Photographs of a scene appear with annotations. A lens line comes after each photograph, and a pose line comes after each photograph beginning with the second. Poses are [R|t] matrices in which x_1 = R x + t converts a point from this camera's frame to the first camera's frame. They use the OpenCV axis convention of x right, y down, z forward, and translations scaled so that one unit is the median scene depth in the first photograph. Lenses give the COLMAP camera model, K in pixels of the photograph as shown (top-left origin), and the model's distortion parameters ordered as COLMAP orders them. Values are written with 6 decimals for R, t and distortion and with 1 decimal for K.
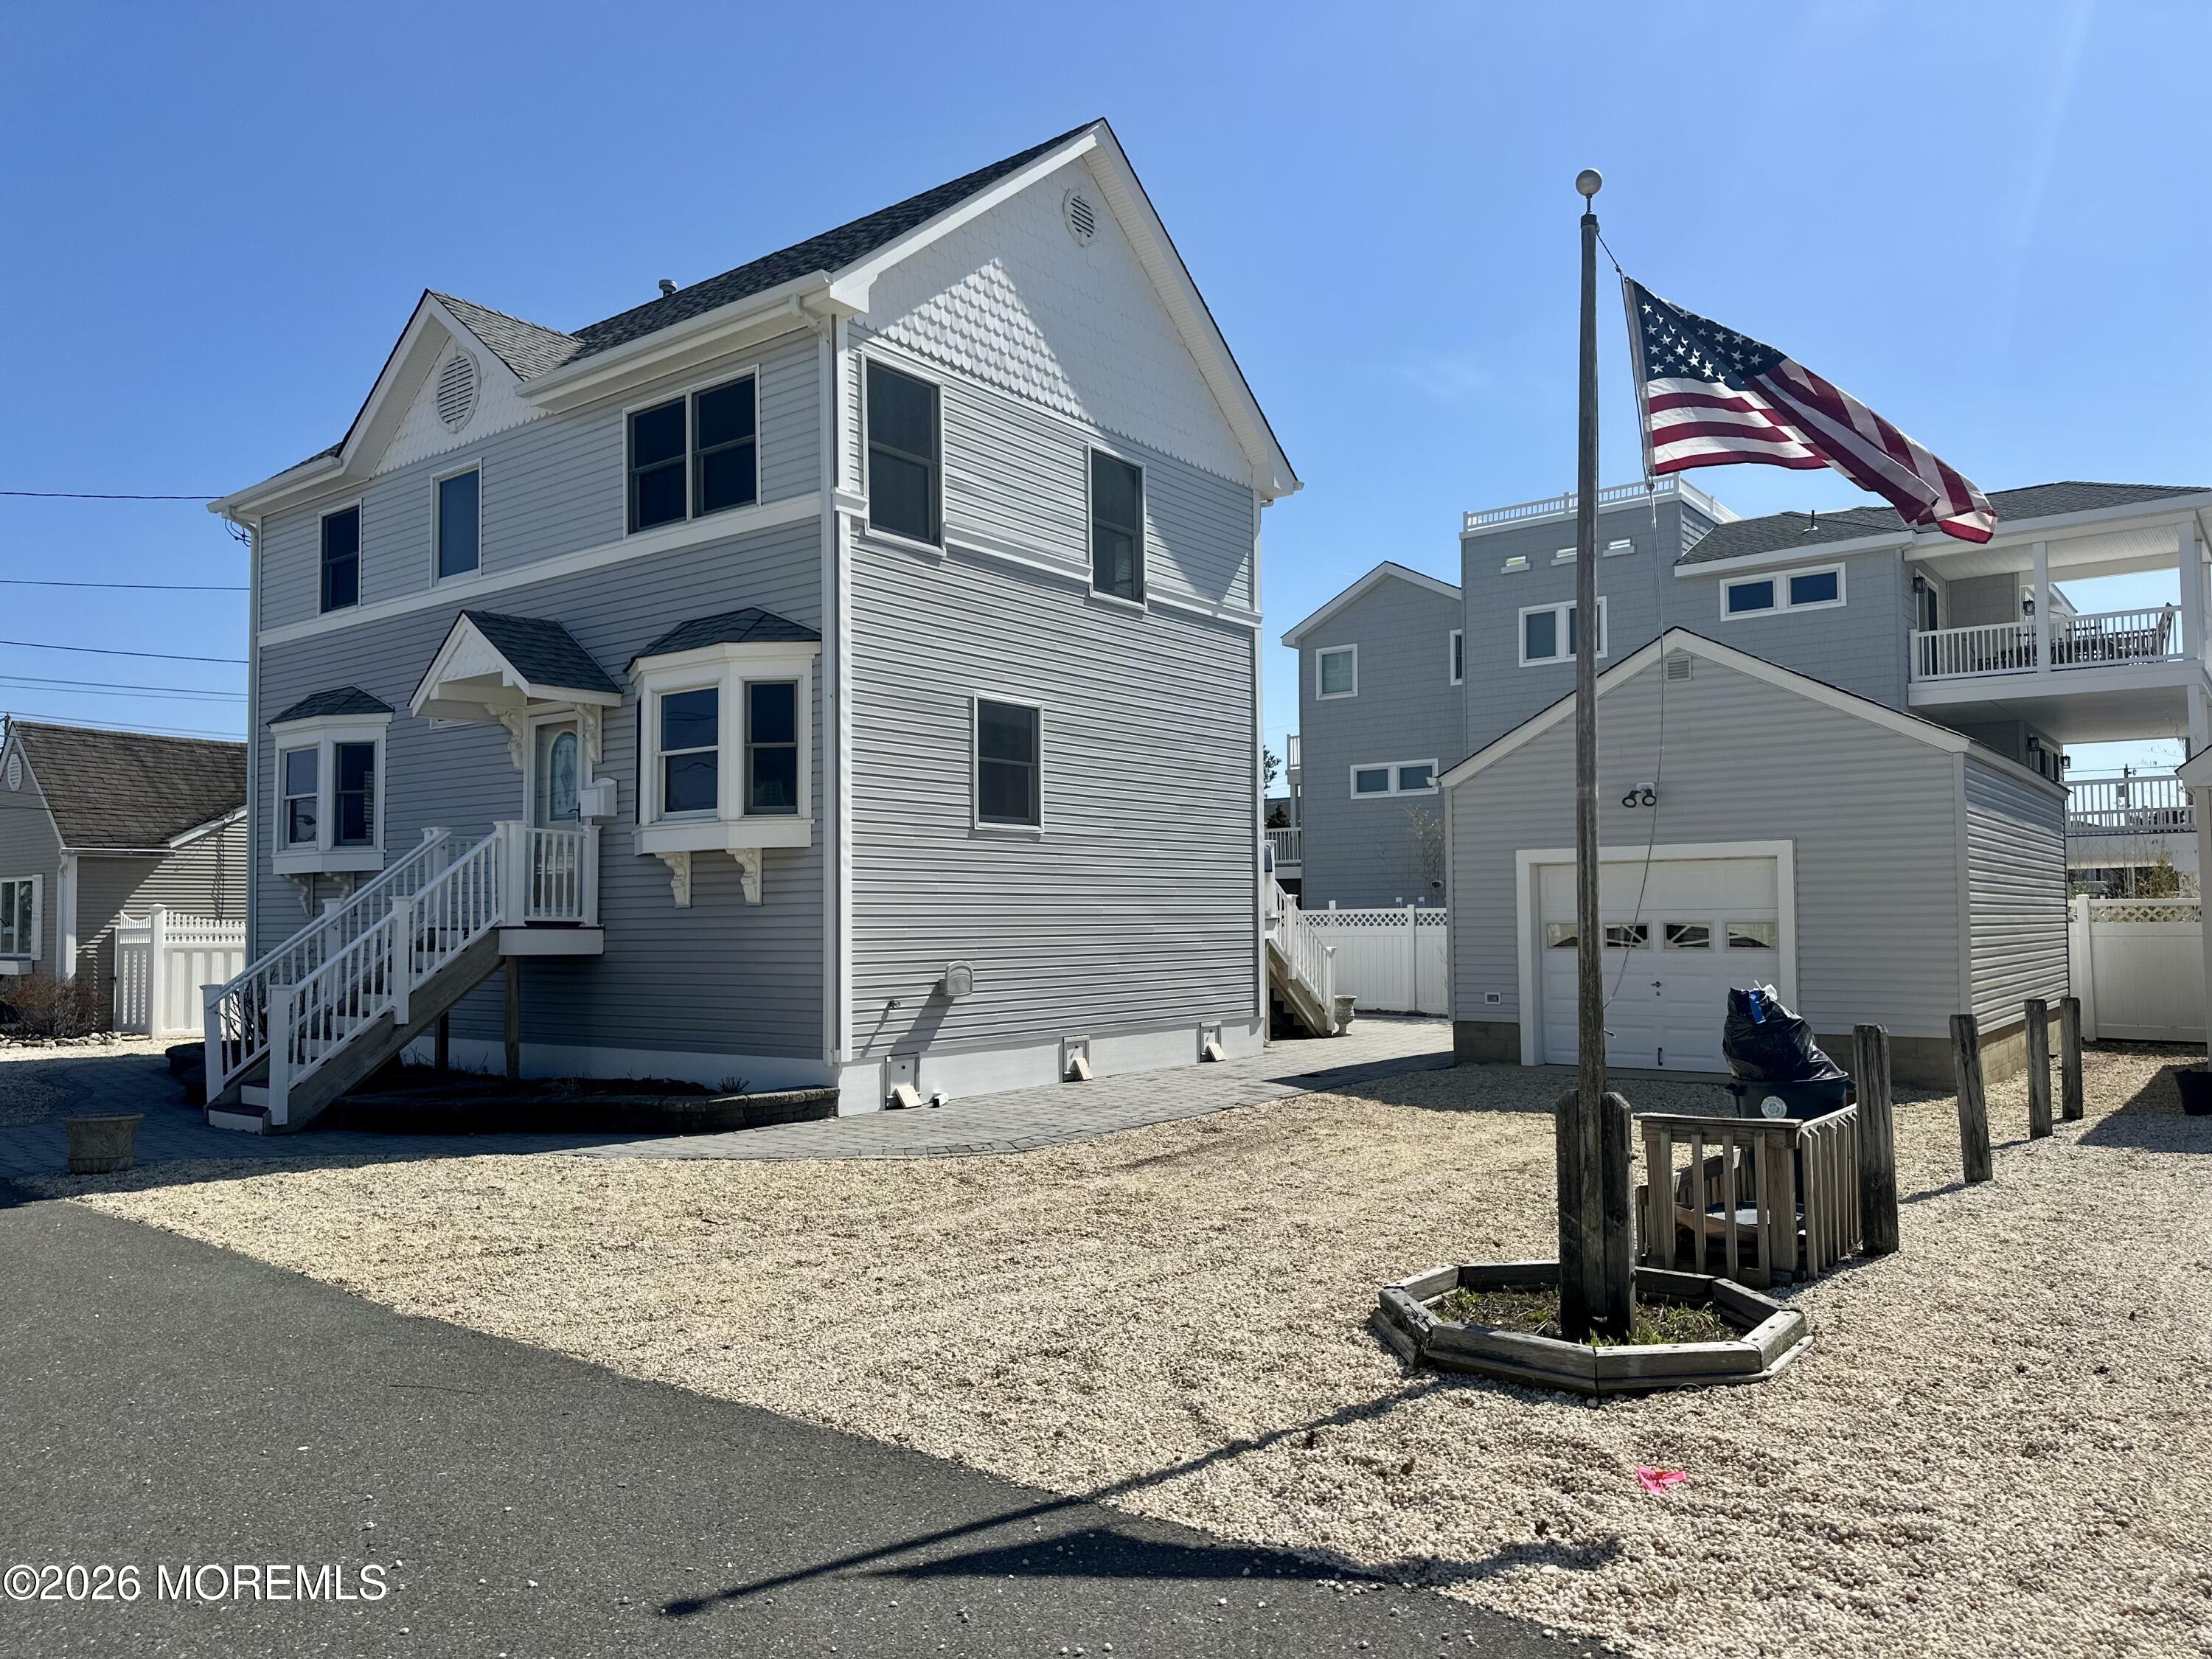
lens RADIAL K [[1547.6, 0, 1106.8], [0, 1547.6, 854.5], [0, 0, 1]] dist [0.098065, -0.143157]
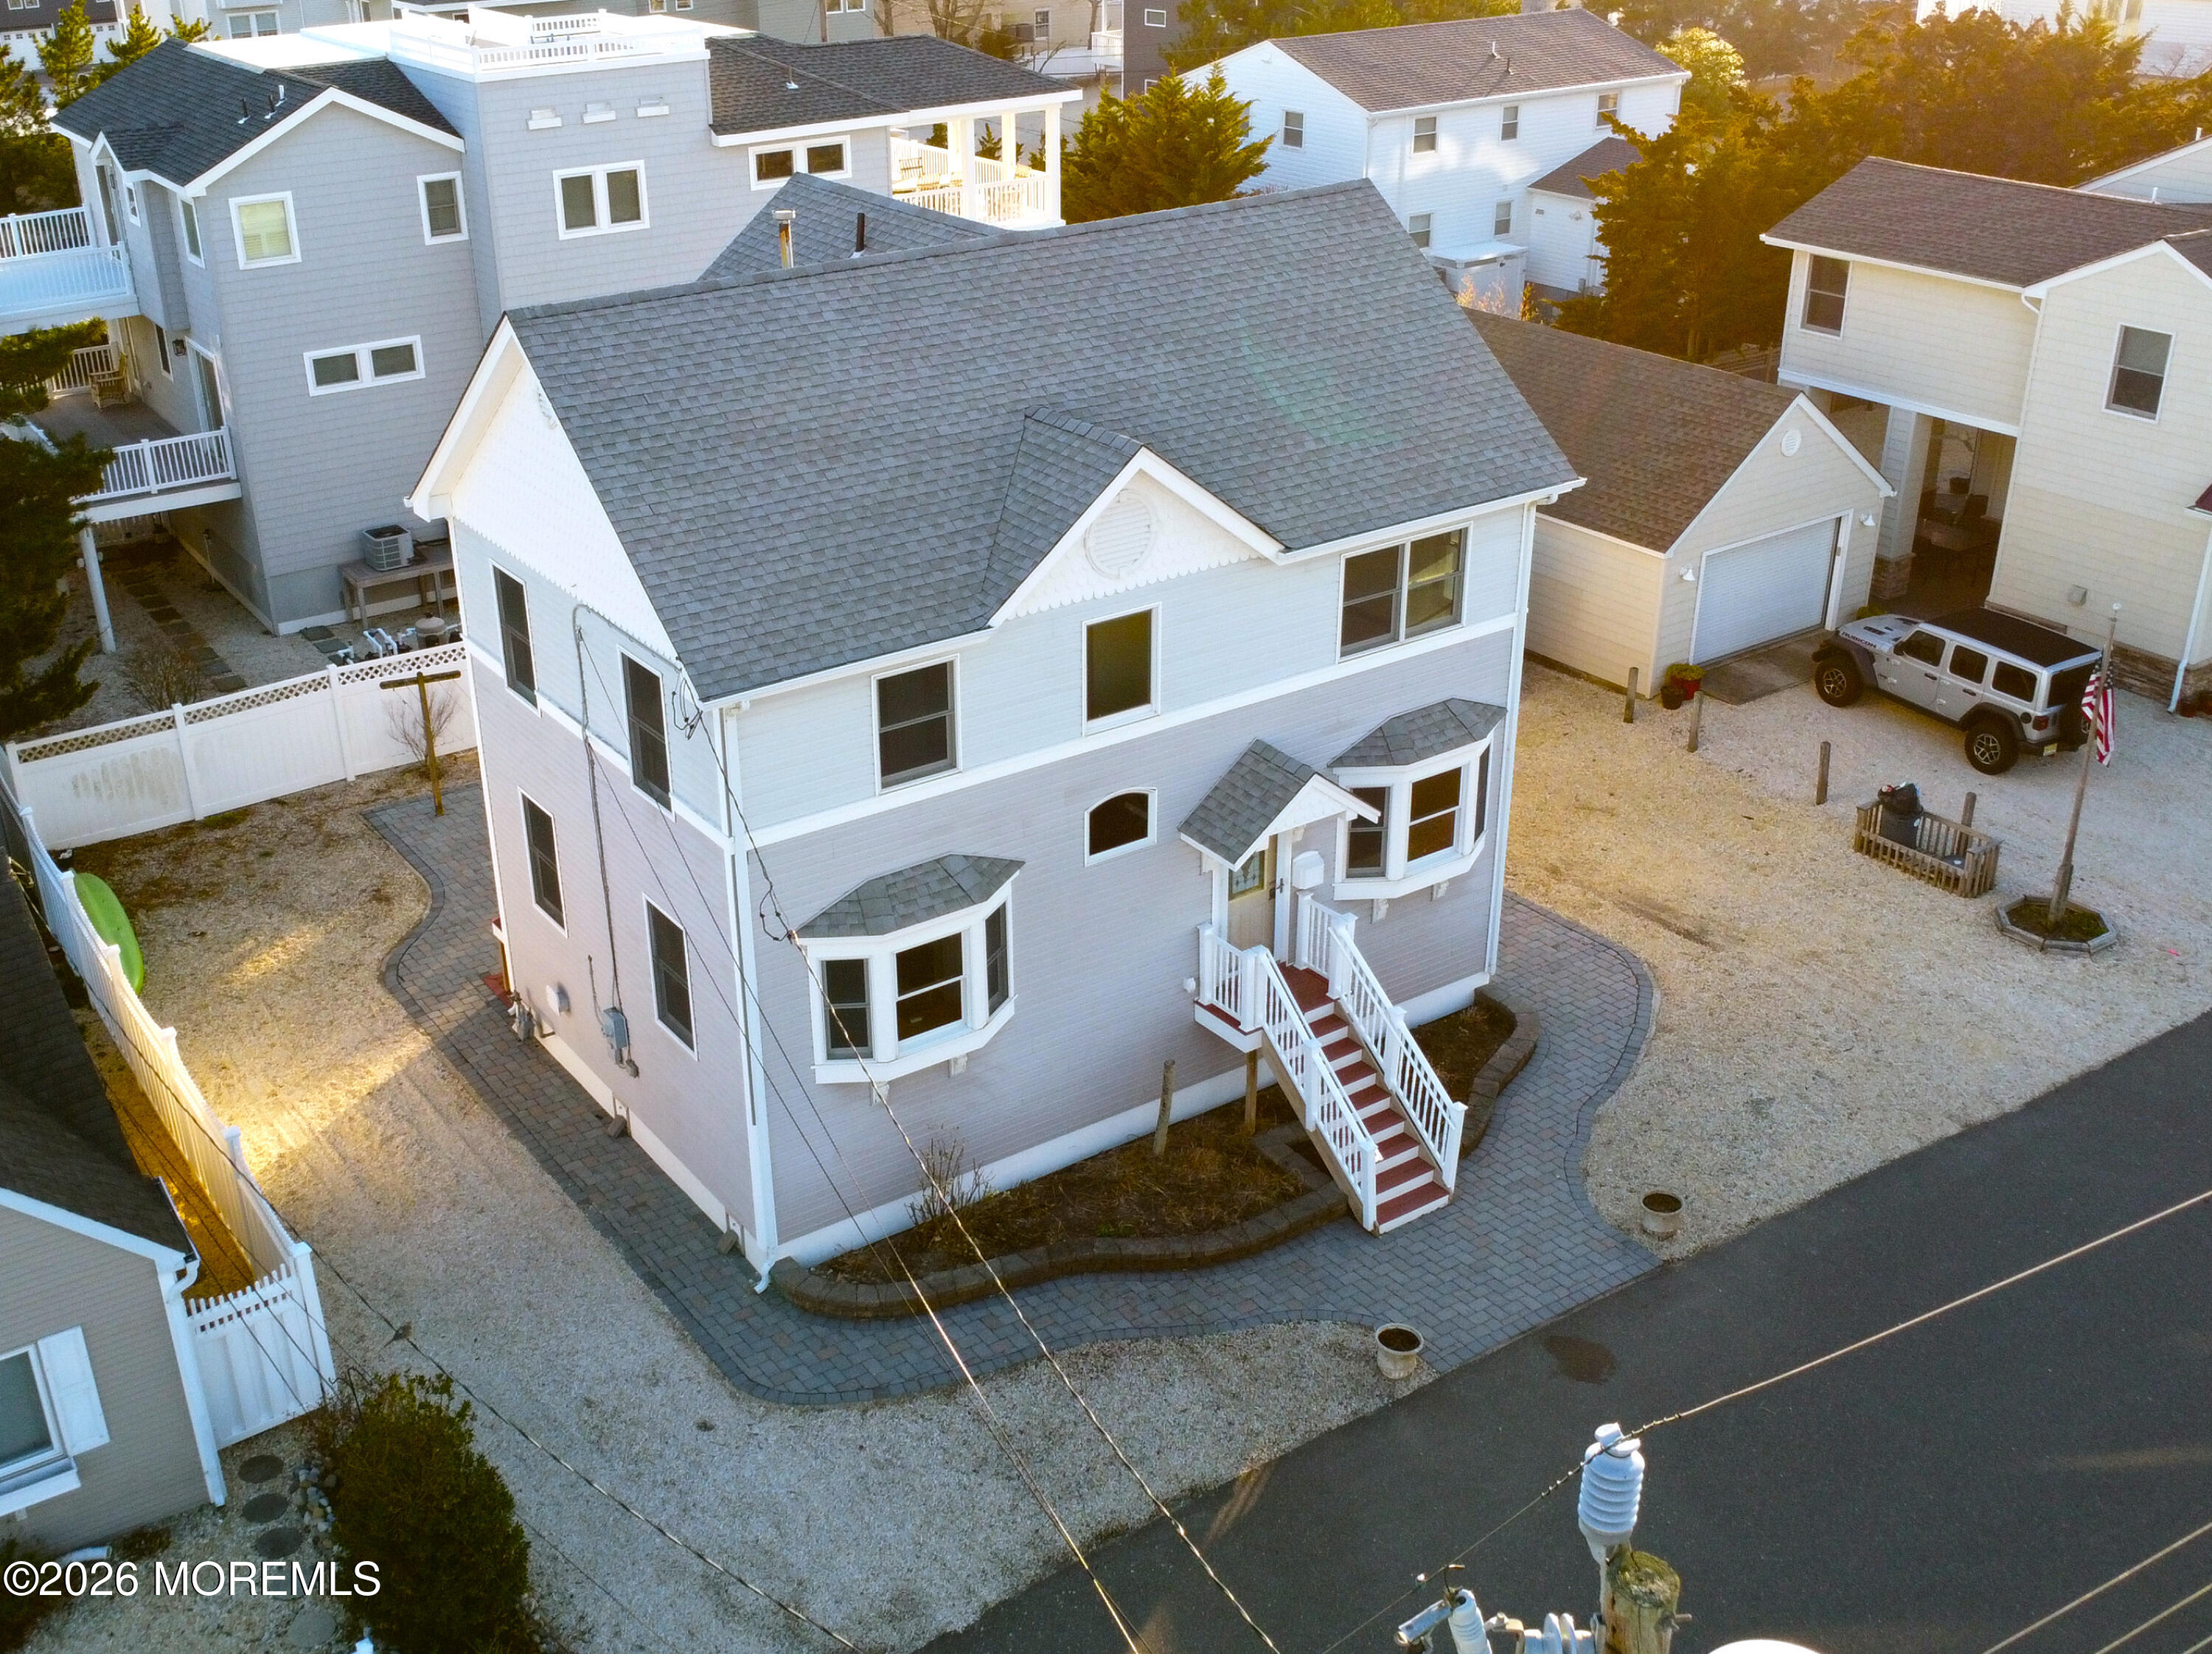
lens RADIAL K [[2294.1, 0, 957.7], [0, 2294.1, 835.3], [0, 0, 1]] dist [-0.030603, -0.038880]
pose [[0.336644, -0.410340, 0.847521, -1.913387], [-0.017817, 0.897118, 0.441431, -0.838630], [-0.941463, -0.163705, 0.294698, 0.744763]]
